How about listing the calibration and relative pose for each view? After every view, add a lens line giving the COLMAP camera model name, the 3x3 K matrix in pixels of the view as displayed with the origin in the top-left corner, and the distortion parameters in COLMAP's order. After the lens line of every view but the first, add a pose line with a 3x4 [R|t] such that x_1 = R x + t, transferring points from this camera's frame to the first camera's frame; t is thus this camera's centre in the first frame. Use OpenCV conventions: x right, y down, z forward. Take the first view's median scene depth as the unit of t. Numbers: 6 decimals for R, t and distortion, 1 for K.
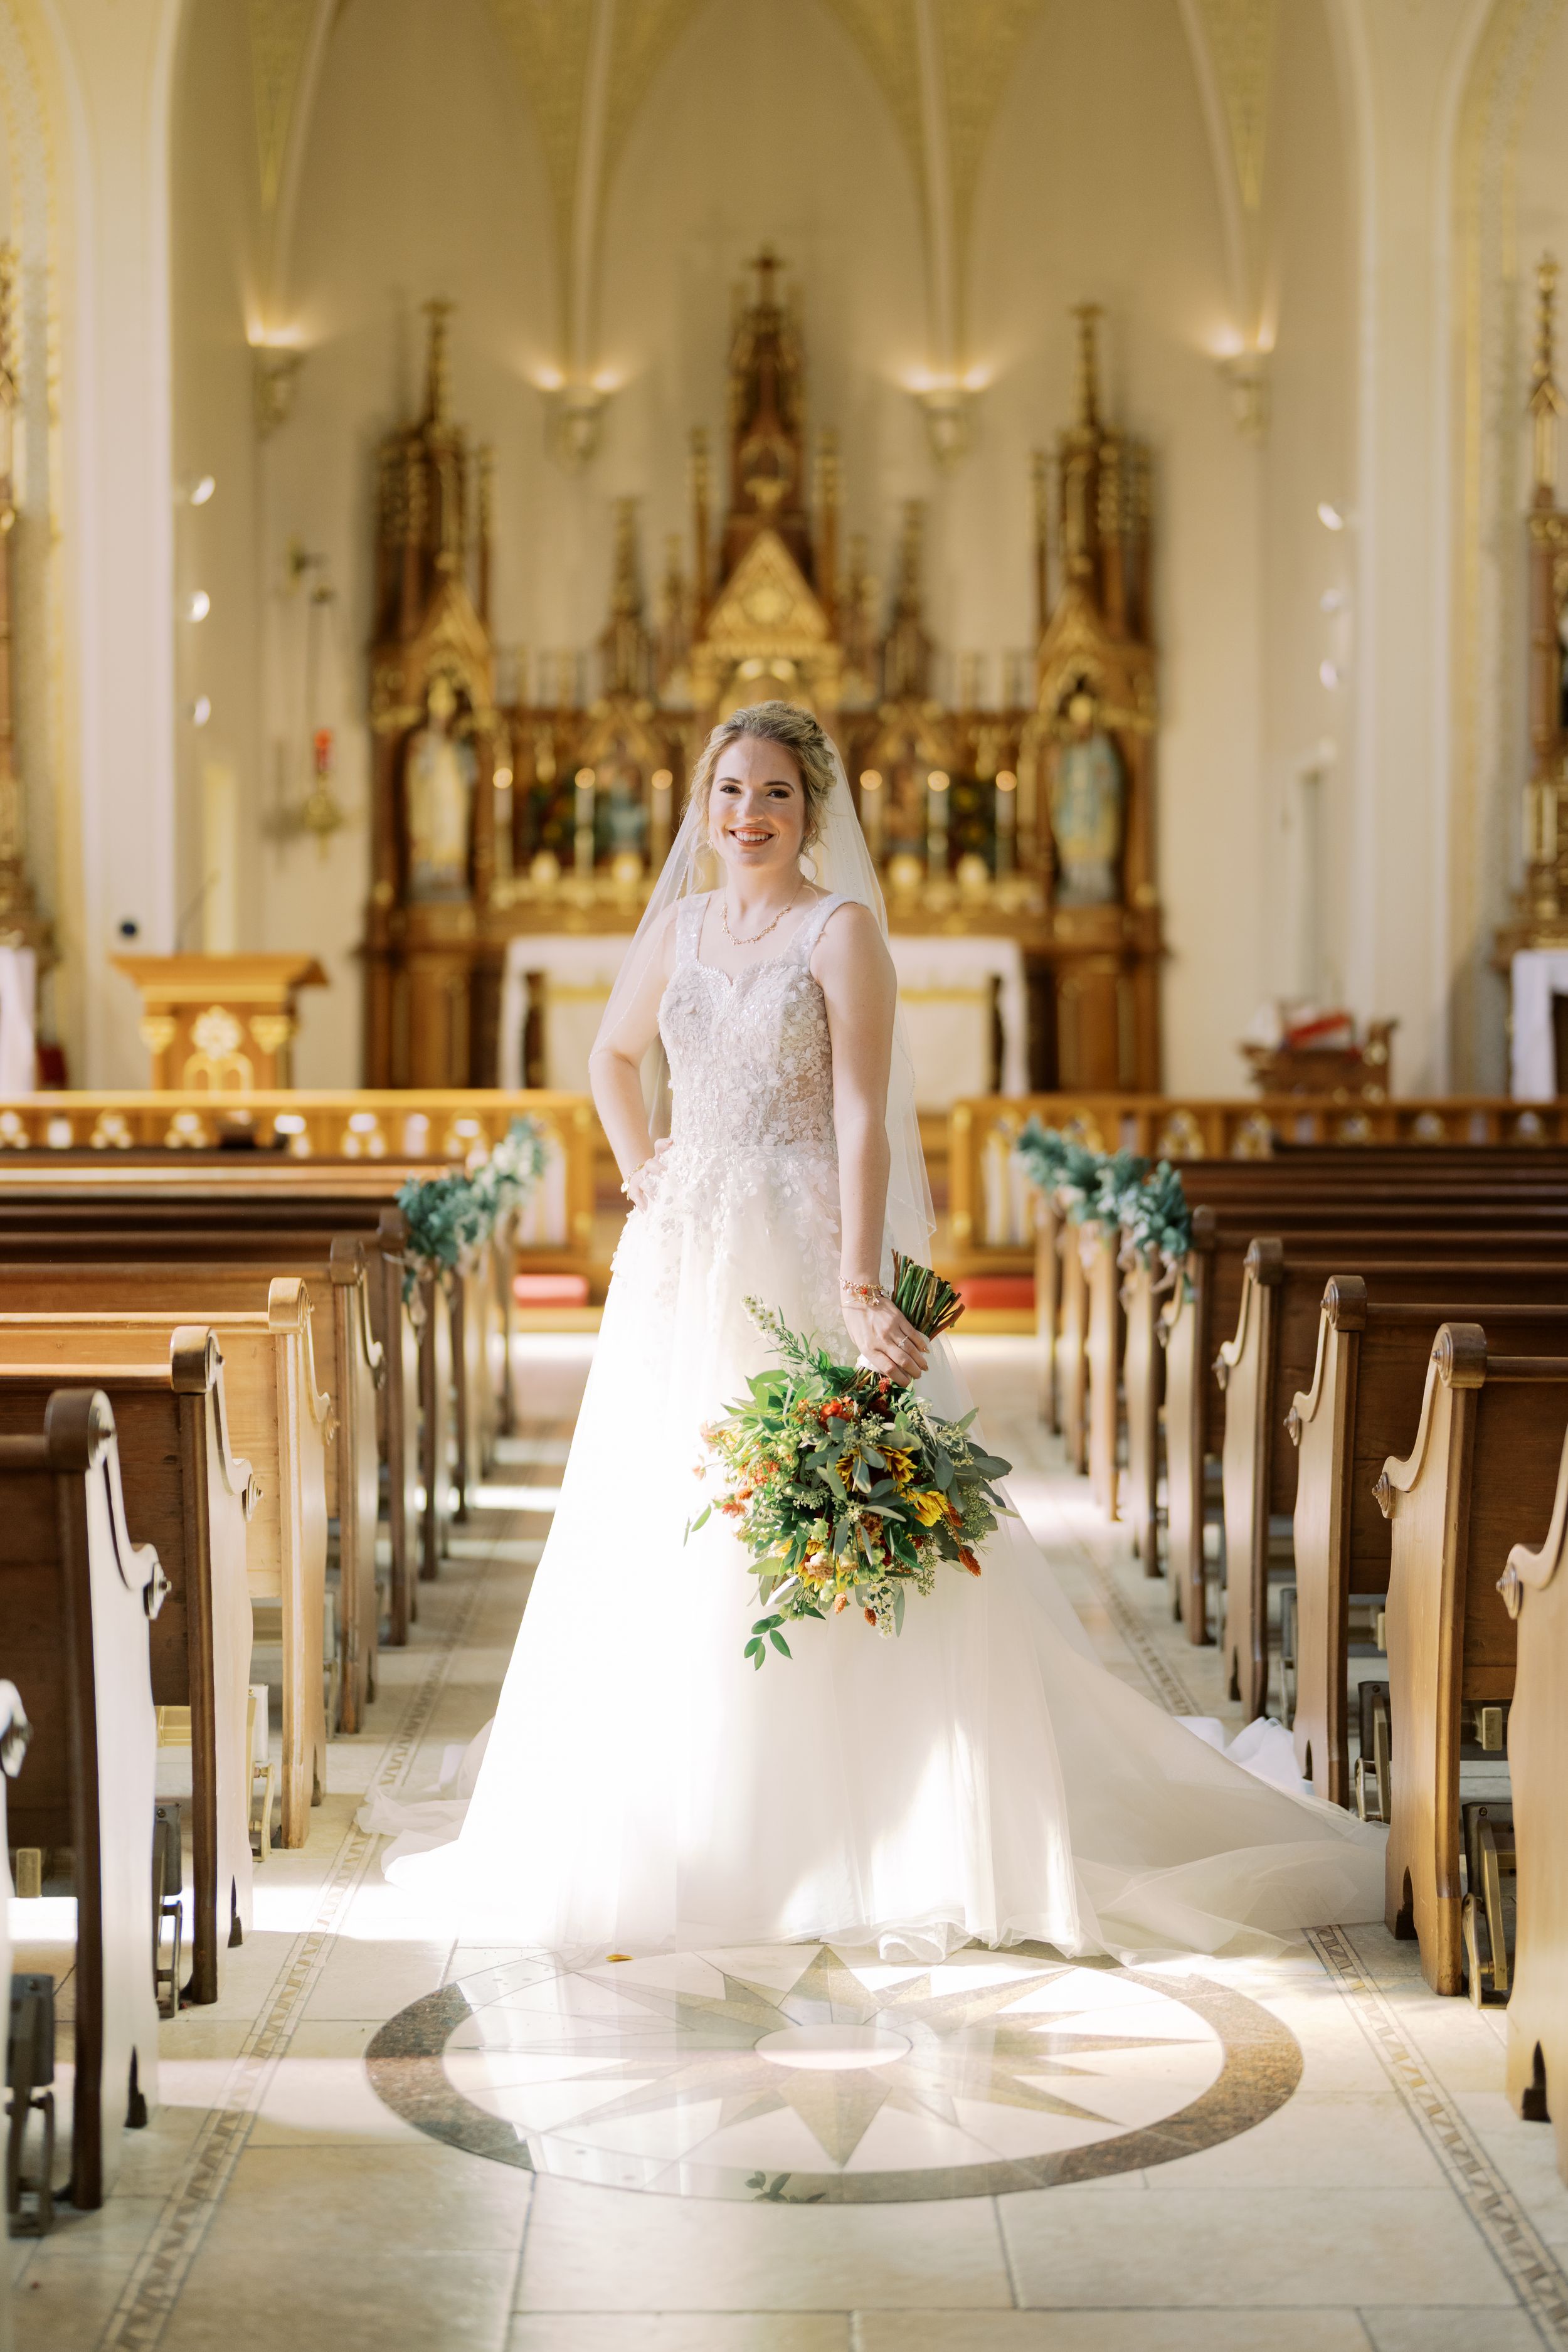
lens RADIAL K [[3837.6, 0, 784.0], [0, 3837.6, 1176.0], [0, 0, 1]] dist [-0.020235, 0.069998]
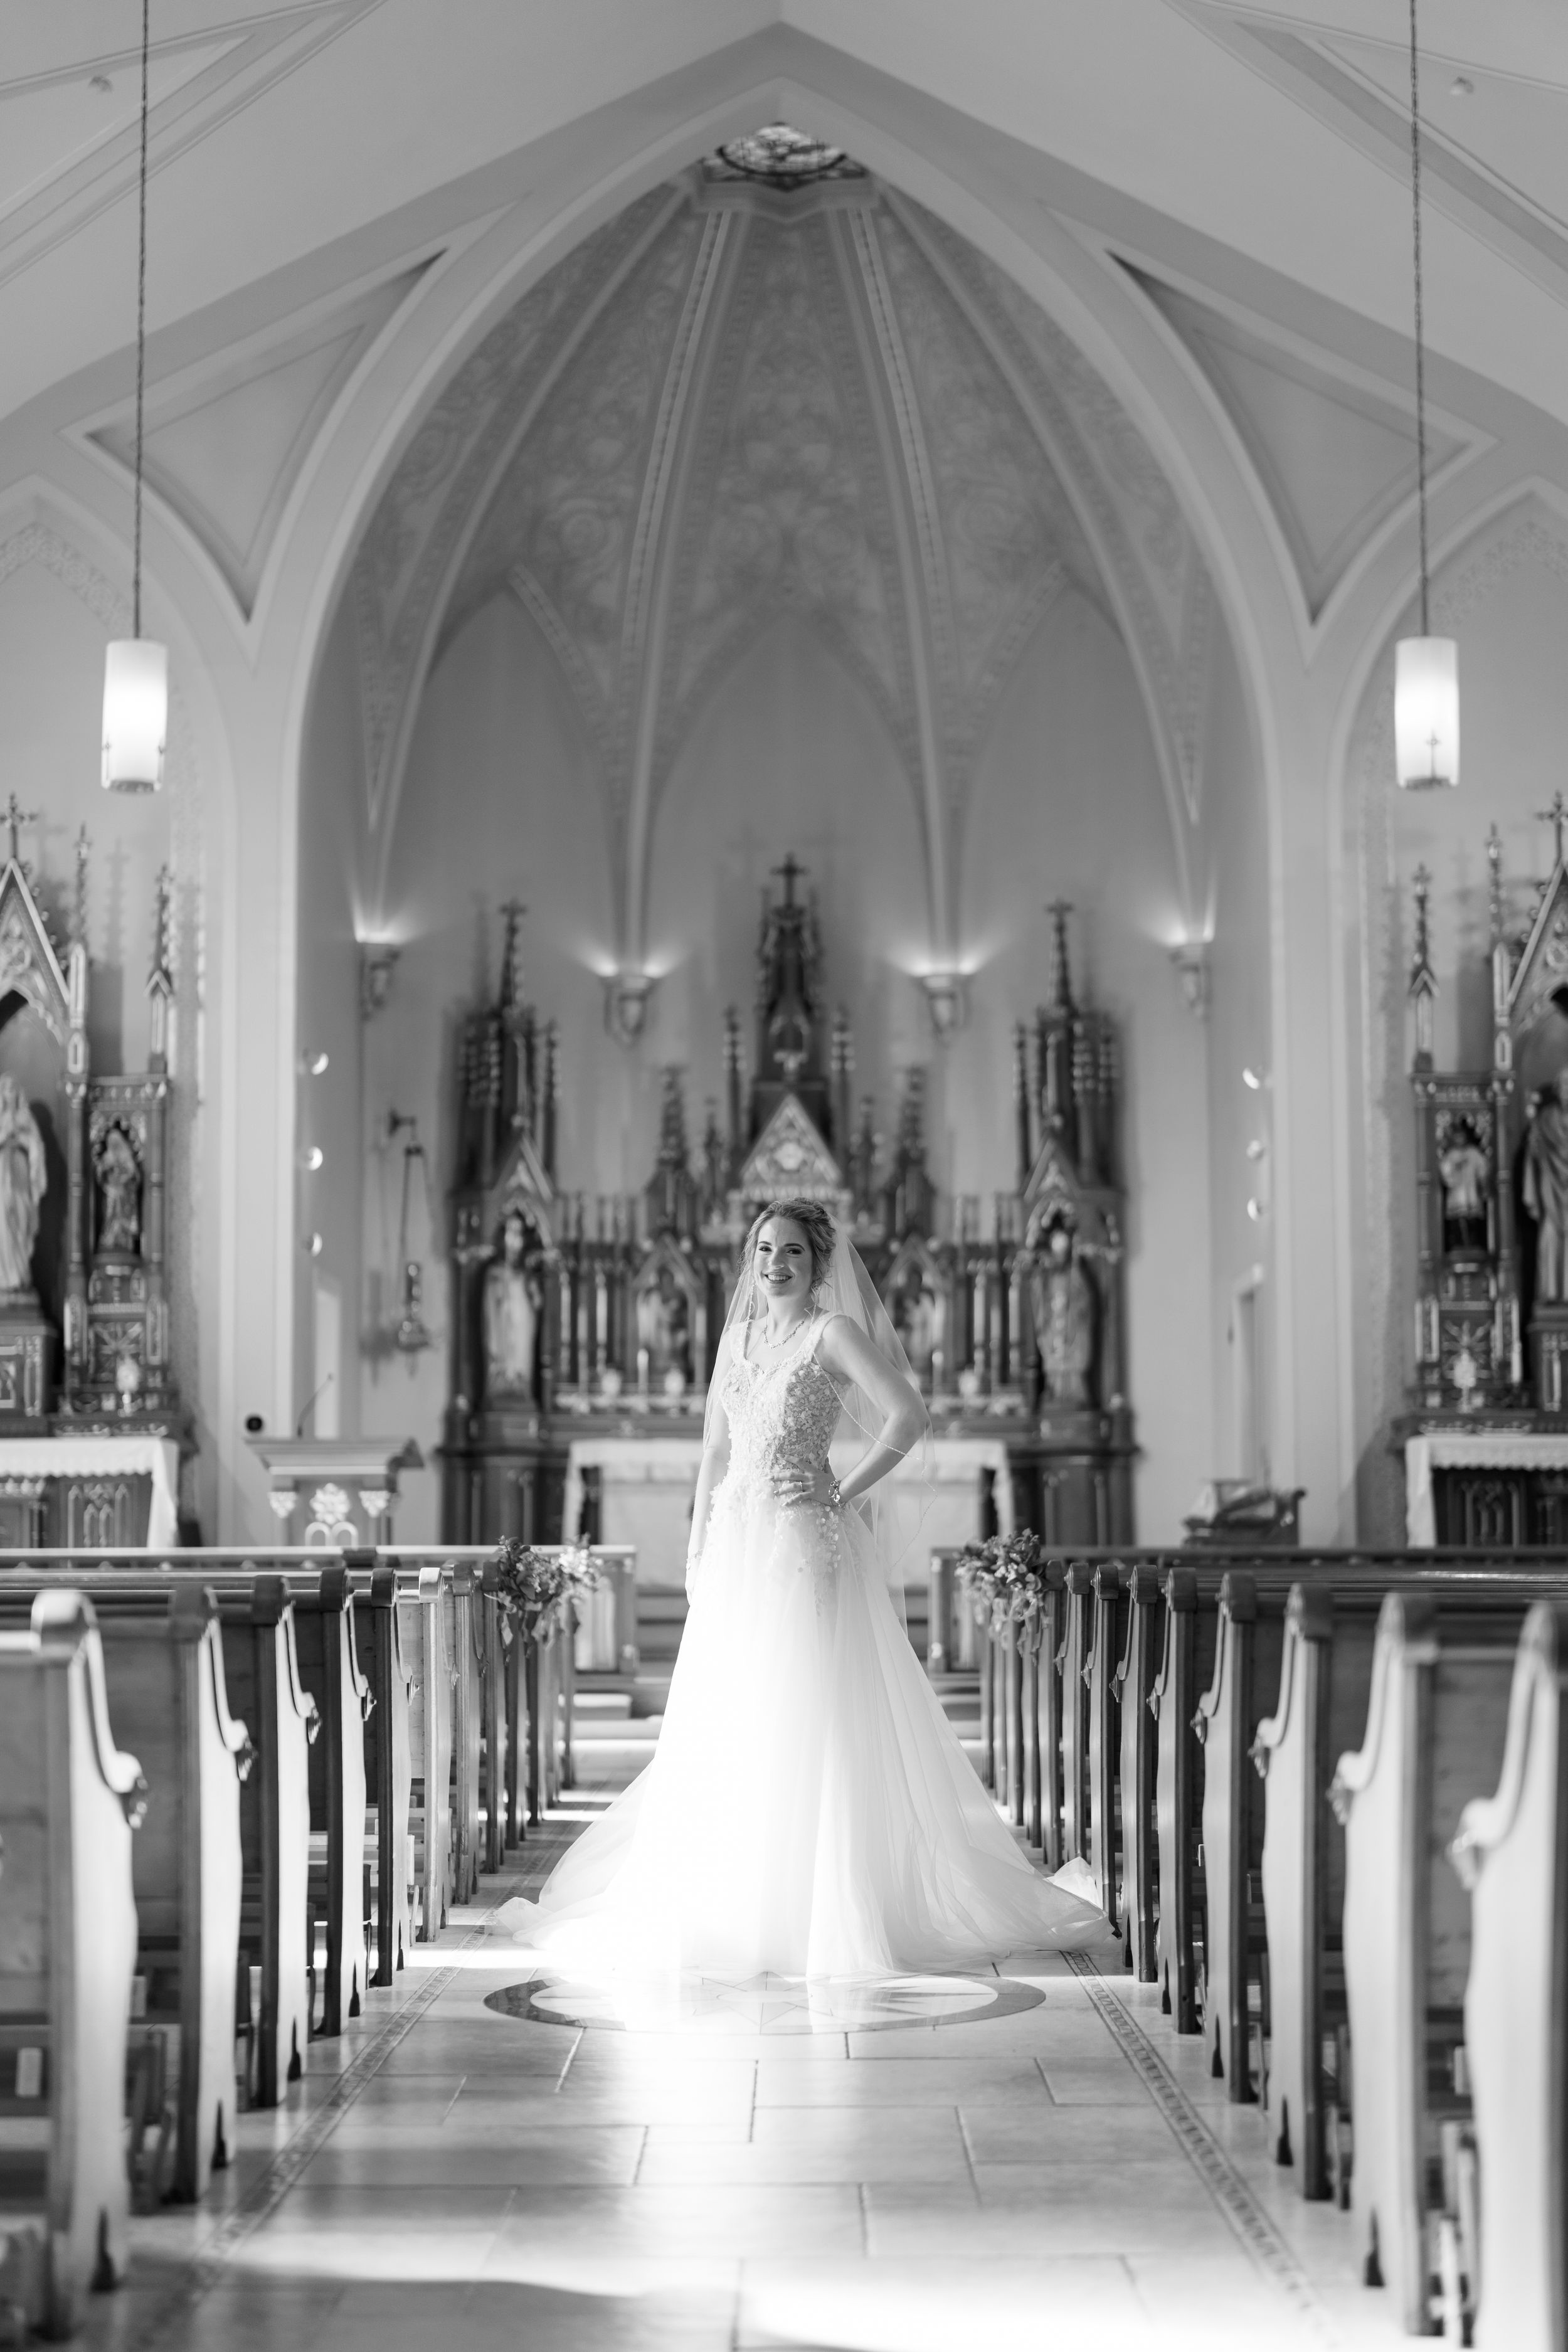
lens RADIAL K [[3837.6, 0, 784.0], [0, 3837.6, 1176.0], [0, 0, 1]] dist [-0.020235, 0.069998]
pose [[0.999871, -0.005736, -0.015023, 0.011404], [0.003511, 0.989551, -0.144143, 0.027159], [0.015693, 0.144072, 0.989443, -0.165383]]
